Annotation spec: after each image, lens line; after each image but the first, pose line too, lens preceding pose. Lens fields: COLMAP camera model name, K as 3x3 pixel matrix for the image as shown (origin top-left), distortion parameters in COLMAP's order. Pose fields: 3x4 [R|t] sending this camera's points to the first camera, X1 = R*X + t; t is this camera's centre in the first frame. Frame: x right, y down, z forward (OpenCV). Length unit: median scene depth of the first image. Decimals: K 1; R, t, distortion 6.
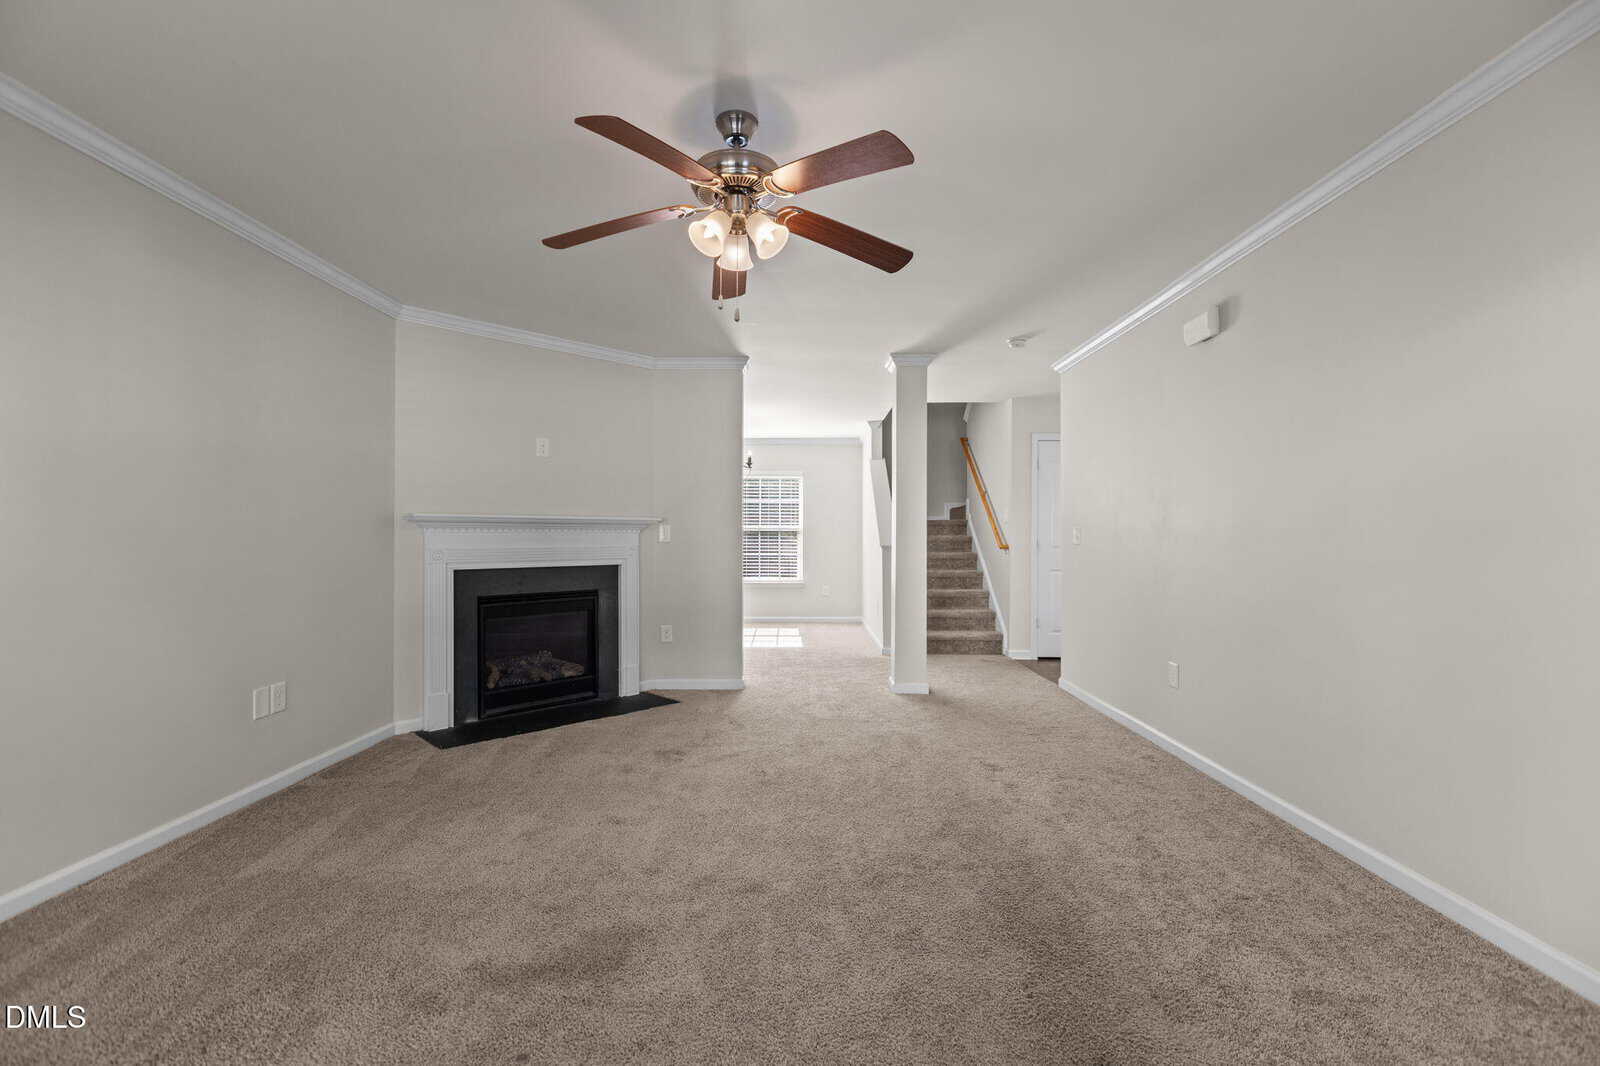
lens RADIAL K [[706.8, 0, 793.5], [0, 706.8, 532.2], [0, 0, 1]] dist [0.001003, 0.000088]
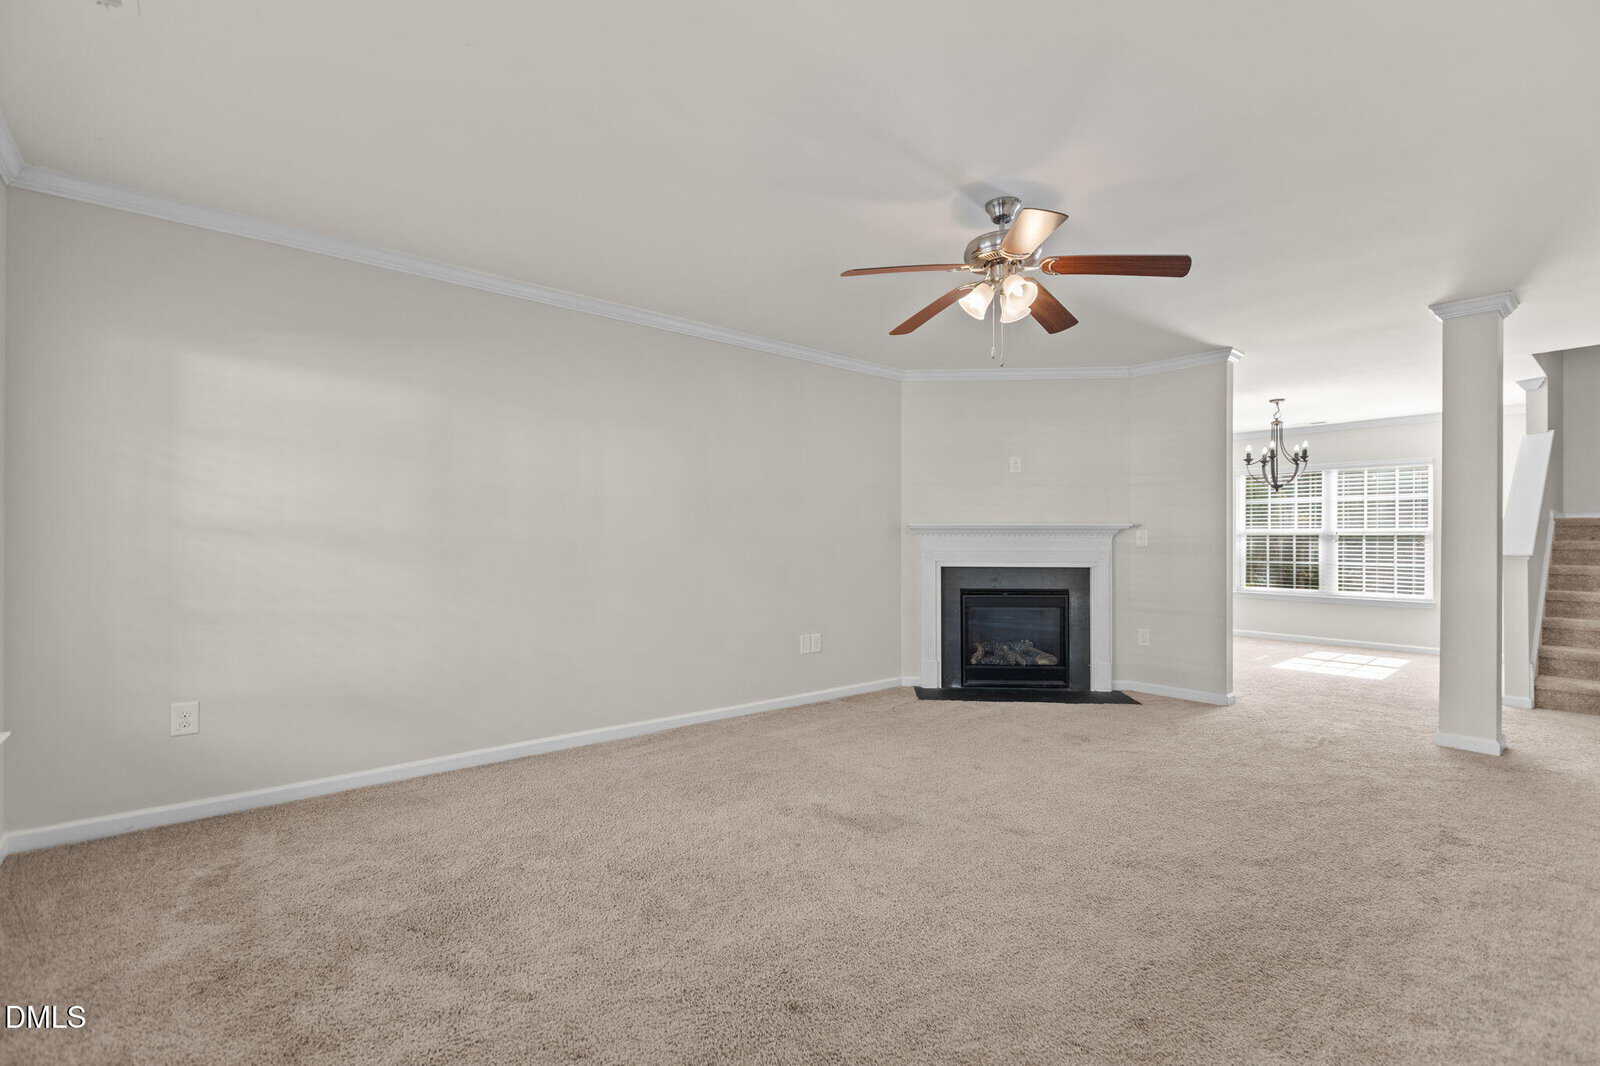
lens RADIAL K [[706.8, 0, 798.1], [0, 706.8, 537.2], [0, 0, 1]] dist [0.001003, 0.000088]
pose [[0.648588, -0.003070, -0.761133, 0.287857], [0.002519, 0.999995, -0.001887, 0.000919], [0.761135, -0.000694, 0.648593, -0.032960]]
